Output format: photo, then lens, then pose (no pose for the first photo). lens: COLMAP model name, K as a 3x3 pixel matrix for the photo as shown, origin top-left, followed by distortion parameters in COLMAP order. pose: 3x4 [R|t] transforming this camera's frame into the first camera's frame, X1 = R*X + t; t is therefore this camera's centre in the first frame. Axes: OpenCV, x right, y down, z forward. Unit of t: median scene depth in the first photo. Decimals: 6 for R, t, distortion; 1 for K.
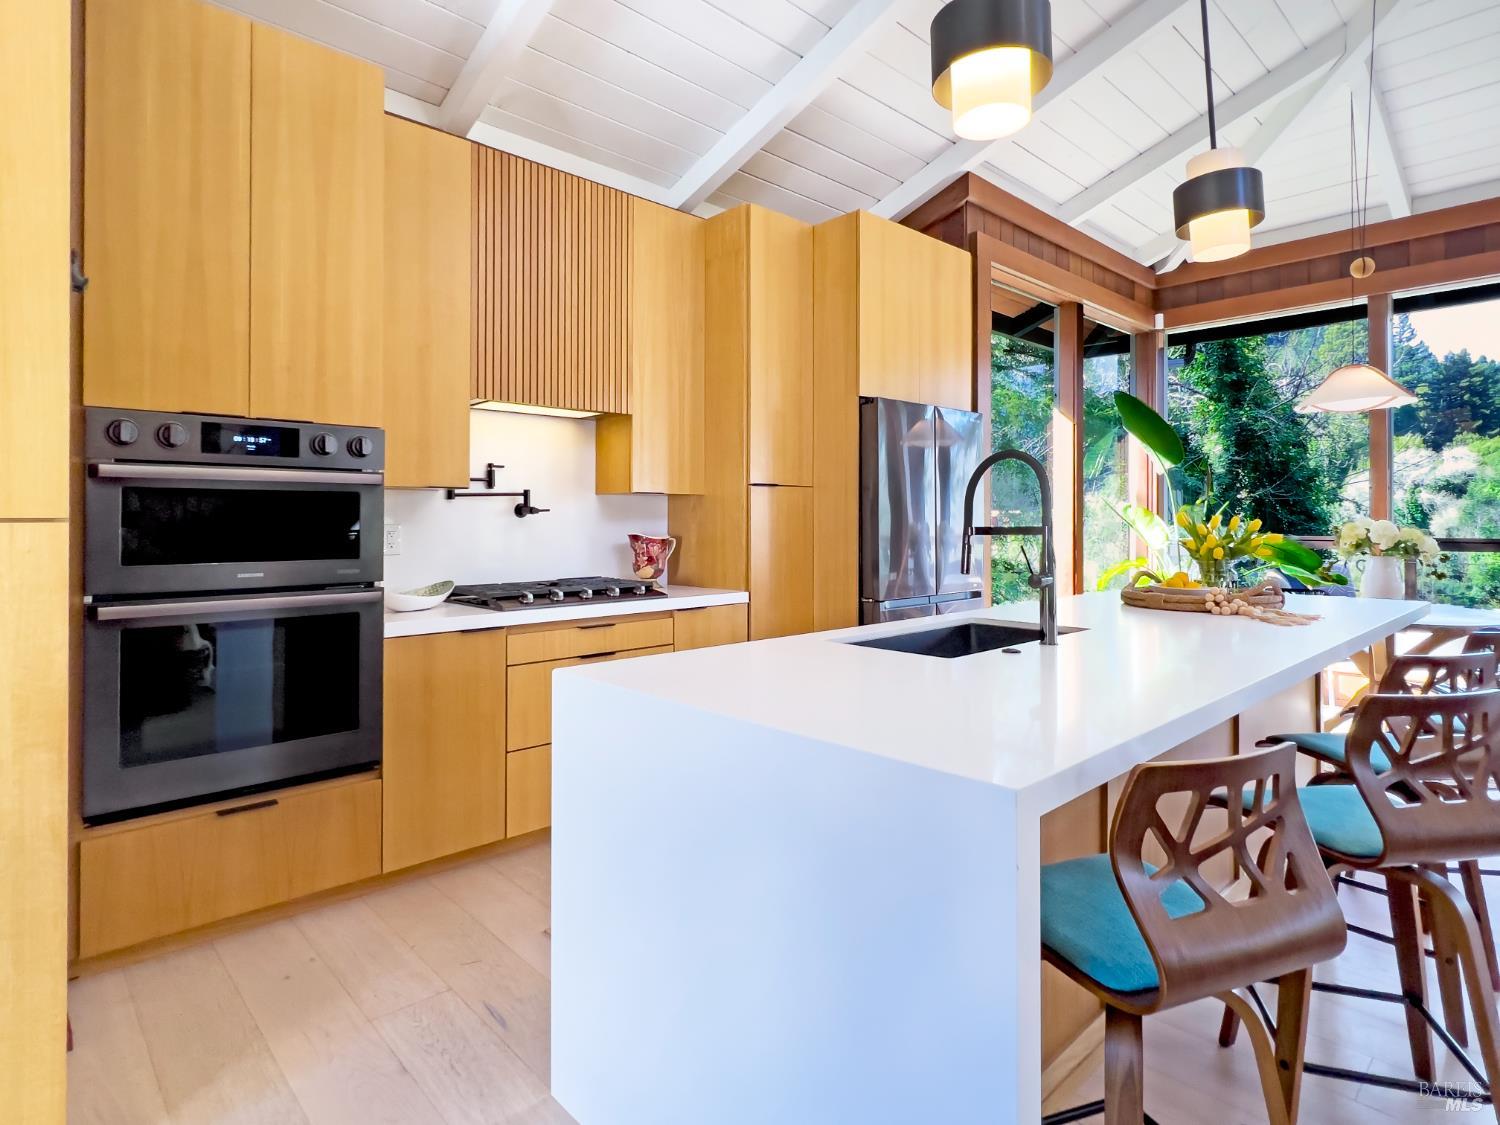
lens RADIAL K [[822.3, 0, 750.0], [0, 822.3, 562.5], [0, 0, 1]] dist [-0.000193, -0.000038]
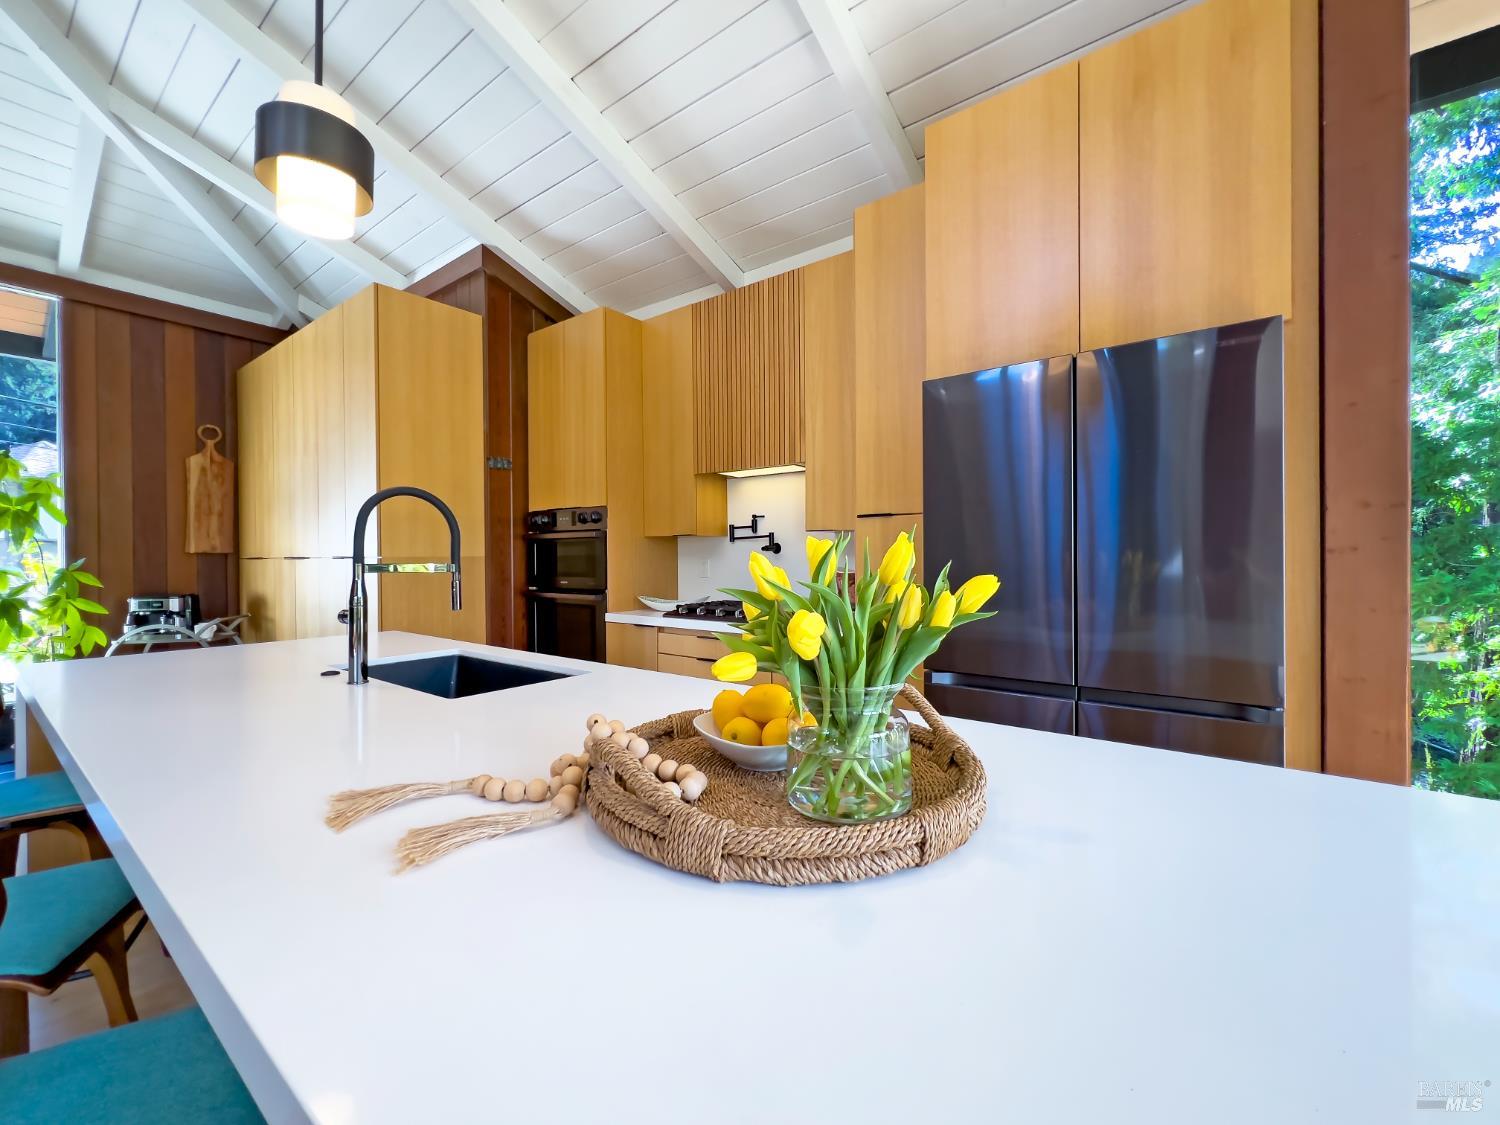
lens RADIAL K [[614.7, 0, 750.0], [0, 614.7, 562.5], [0, 0, 1]] dist [-0.000197, -0.000018]
pose [[0.162008, 0.009316, -0.986745, 0.682014], [-0.046383, 0.998922, 0.001816, -0.040930], [0.985699, 0.045474, 0.162265, 0.805334]]
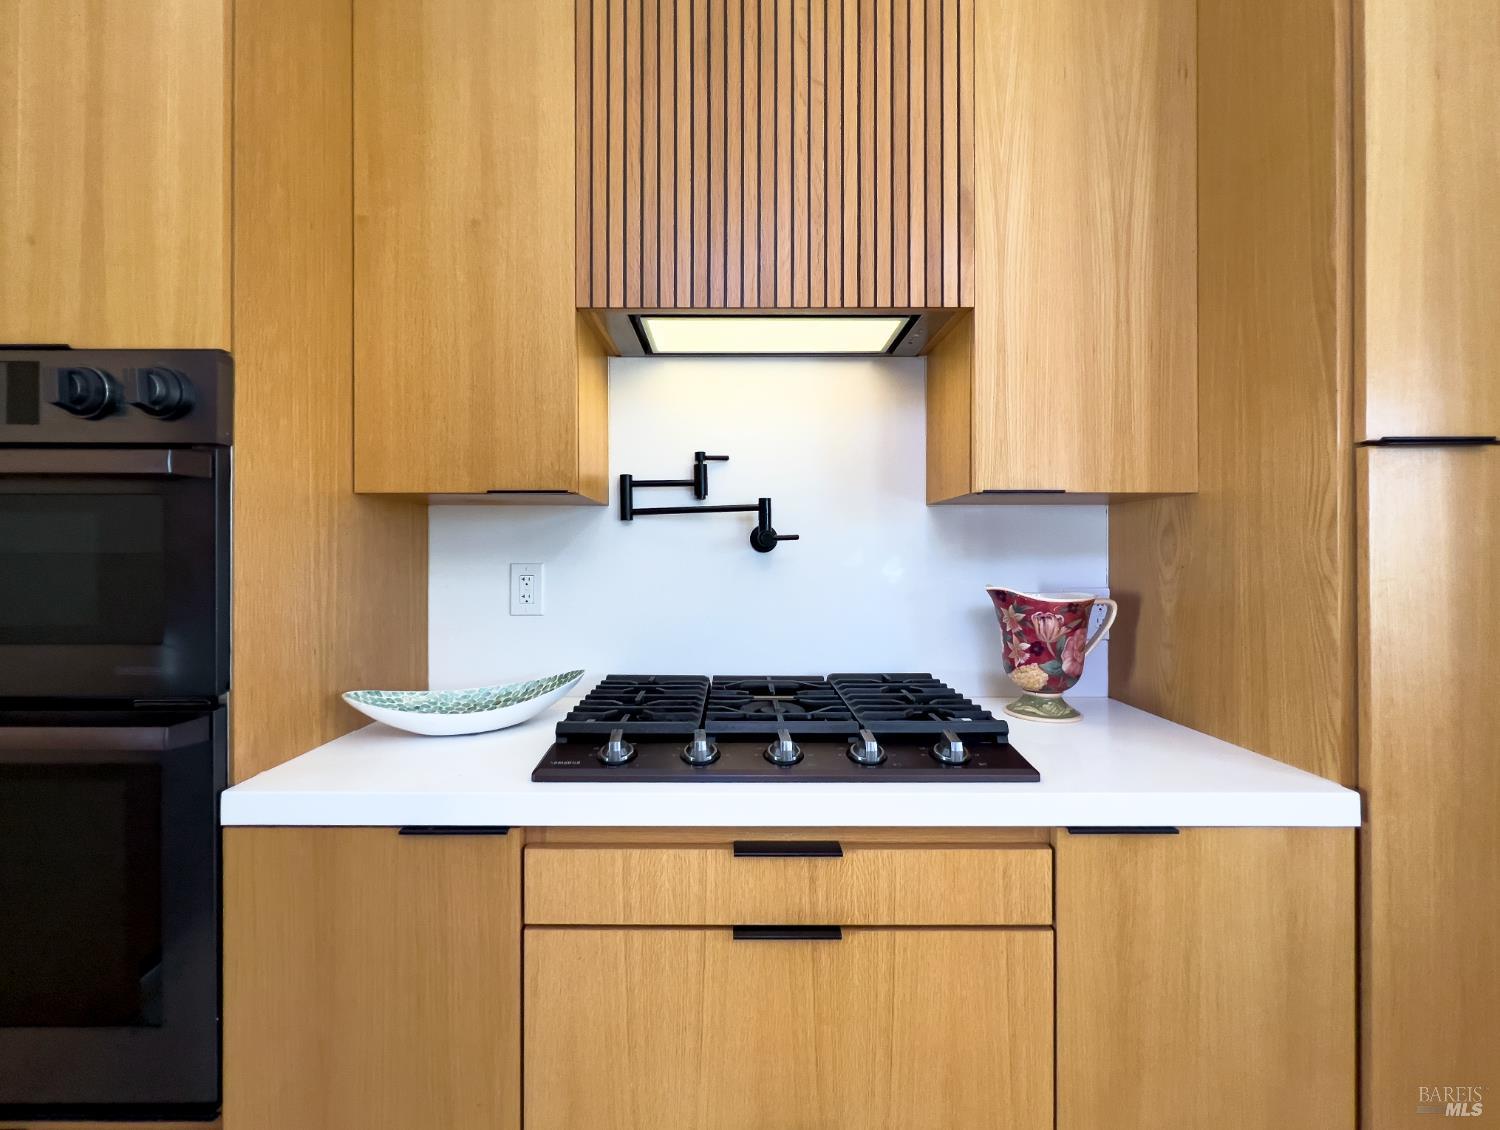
lens RADIAL K [[633.6, 0, 734.0], [0, 633.6, 553.4], [0, 0, 1]] dist [-0.014428, -0.000071]
pose [[0.729221, -0.003205, -0.684270, -0.012937], [-0.035722, 0.998447, -0.042744, -0.036182], [0.683345, 0.055613, 0.727974, 0.694095]]
